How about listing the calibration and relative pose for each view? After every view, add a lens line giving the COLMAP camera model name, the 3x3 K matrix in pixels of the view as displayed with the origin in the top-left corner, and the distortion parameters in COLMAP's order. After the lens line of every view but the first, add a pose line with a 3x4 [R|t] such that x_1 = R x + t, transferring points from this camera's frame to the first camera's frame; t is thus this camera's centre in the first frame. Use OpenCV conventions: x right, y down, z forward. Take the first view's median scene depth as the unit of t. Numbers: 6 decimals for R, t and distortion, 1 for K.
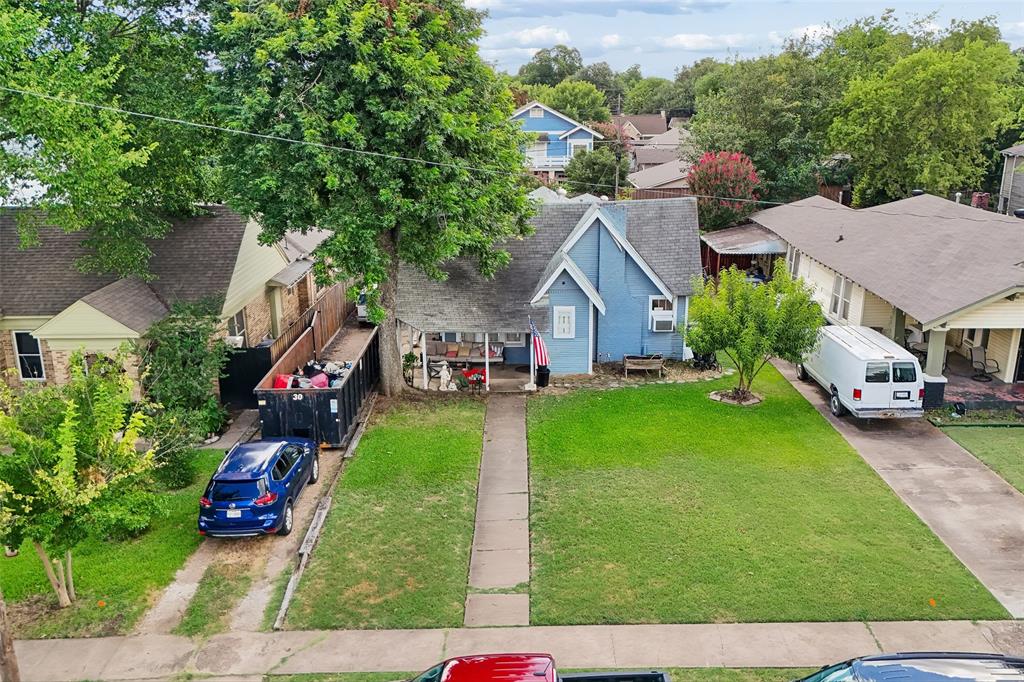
lens RADIAL K [[874.1, 0, 519.2], [0, 874.1, 341.7], [0, 0, 1]] dist [0.131267, -0.191738]
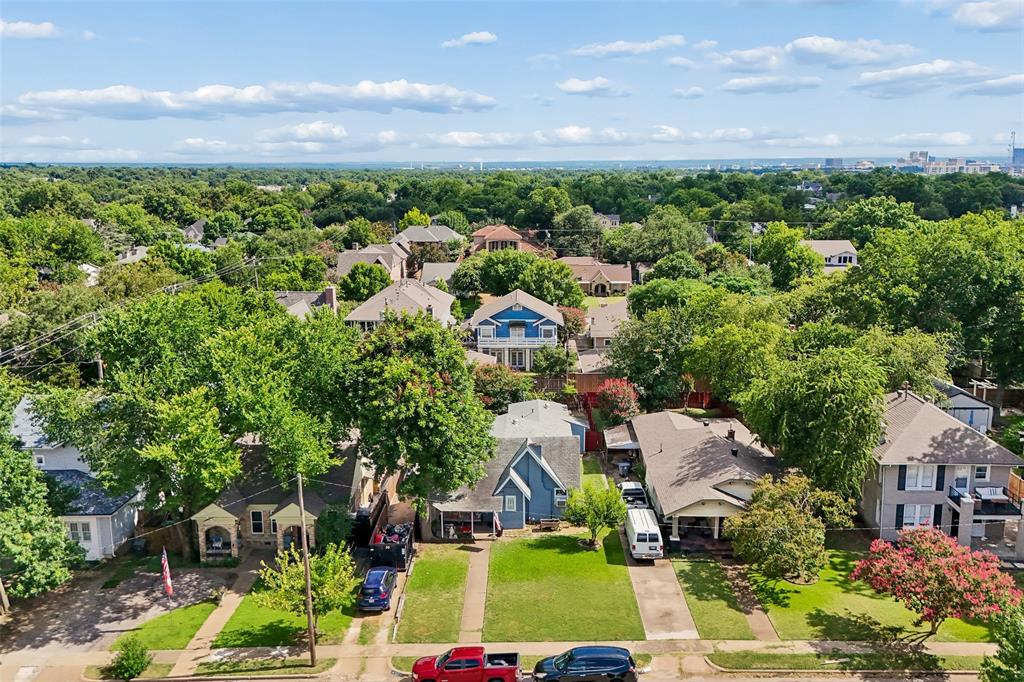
lens RADIAL K [[874.1, 0, 519.2], [0, 874.1, 341.7], [0, 0, 1]] dist [0.131267, -0.191738]
pose [[0.999957, 0.007629, -0.005294, 0.112808], [-0.008041, 0.996535, -0.082782, -0.326647], [0.004644, 0.082821, 0.996554, -1.529086]]
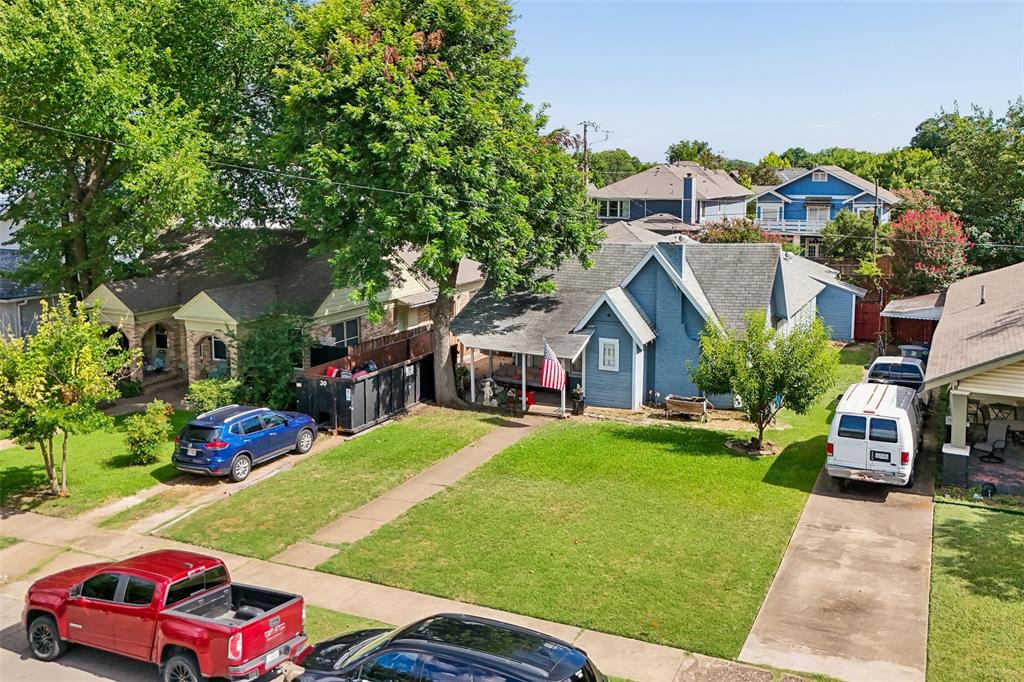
lens RADIAL K [[904.3, 0, 514.1], [0, 904.3, 285.5], [0, 0, 1]] dist [0.068390, -0.013721]
pose [[0.901099, 0.061435, -0.429240, 0.569439], [-0.124344, 0.984949, -0.120062, 0.055899], [0.415403, 0.161561, 0.895175, 0.001626]]
